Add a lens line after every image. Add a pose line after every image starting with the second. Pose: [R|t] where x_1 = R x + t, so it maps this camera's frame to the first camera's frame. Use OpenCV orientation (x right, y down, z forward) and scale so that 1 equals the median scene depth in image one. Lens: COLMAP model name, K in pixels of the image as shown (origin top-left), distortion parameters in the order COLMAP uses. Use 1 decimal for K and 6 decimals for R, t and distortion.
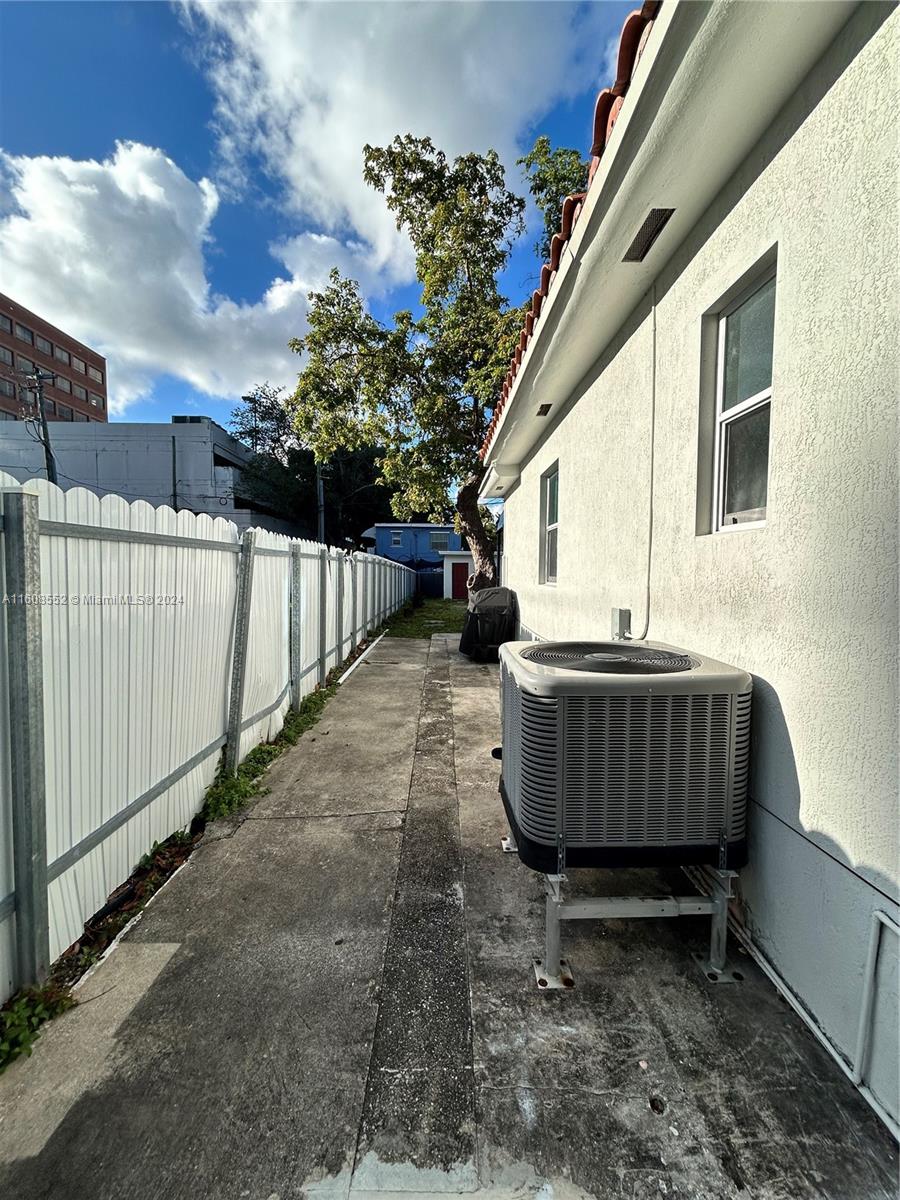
lens RADIAL K [[484.1, 0, 449.1], [0, 484.1, 597.8], [0, 0, 1]] dist [-0.000657, 0.000101]
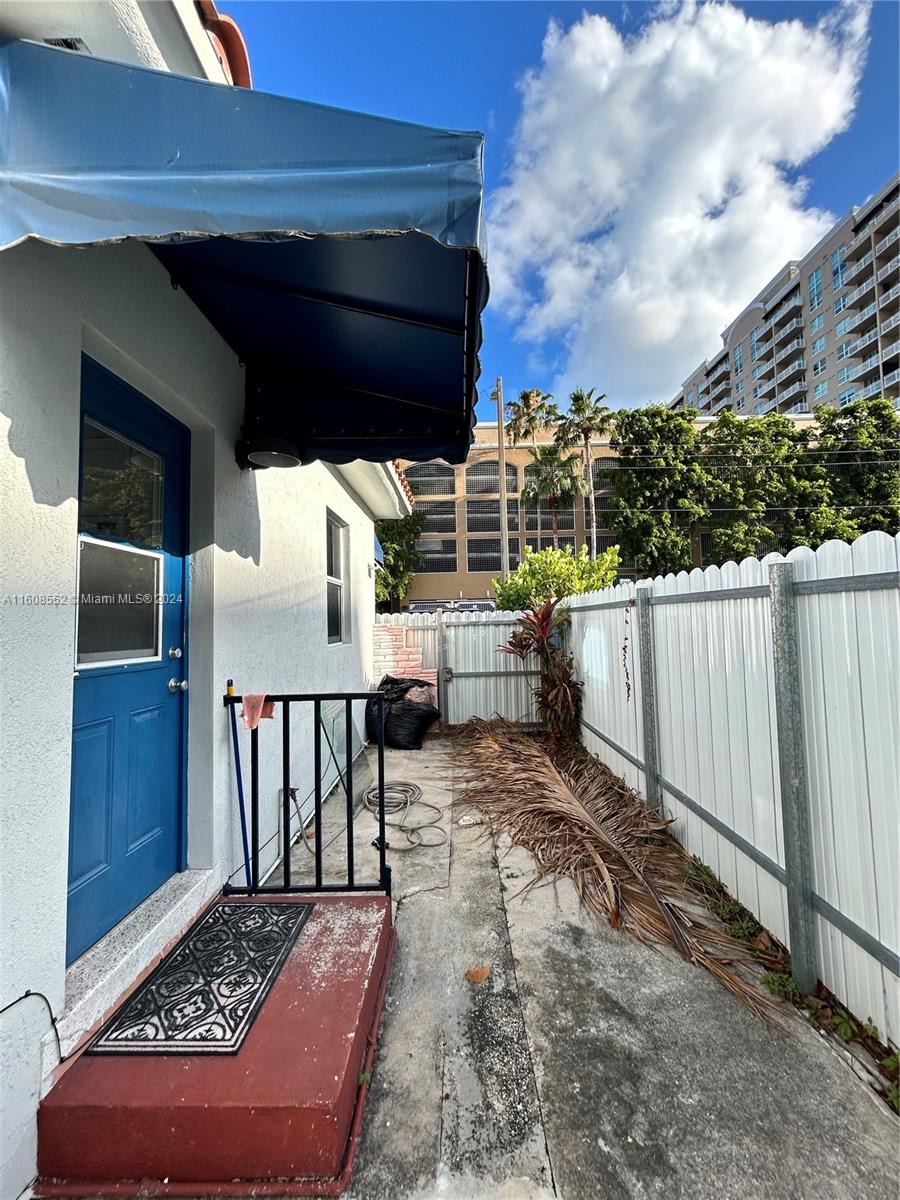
lens RADIAL K [[484.1, 0, 449.1], [0, 484.1, 597.8], [0, 0, 1]] dist [-0.000657, 0.000101]
pose [[-0.999094, 0.006888, 0.041995, -0.049253], [0.006802, 0.999974, -0.002188, -0.113839], [-0.042009, -0.001900, -0.999115, 2.075821]]
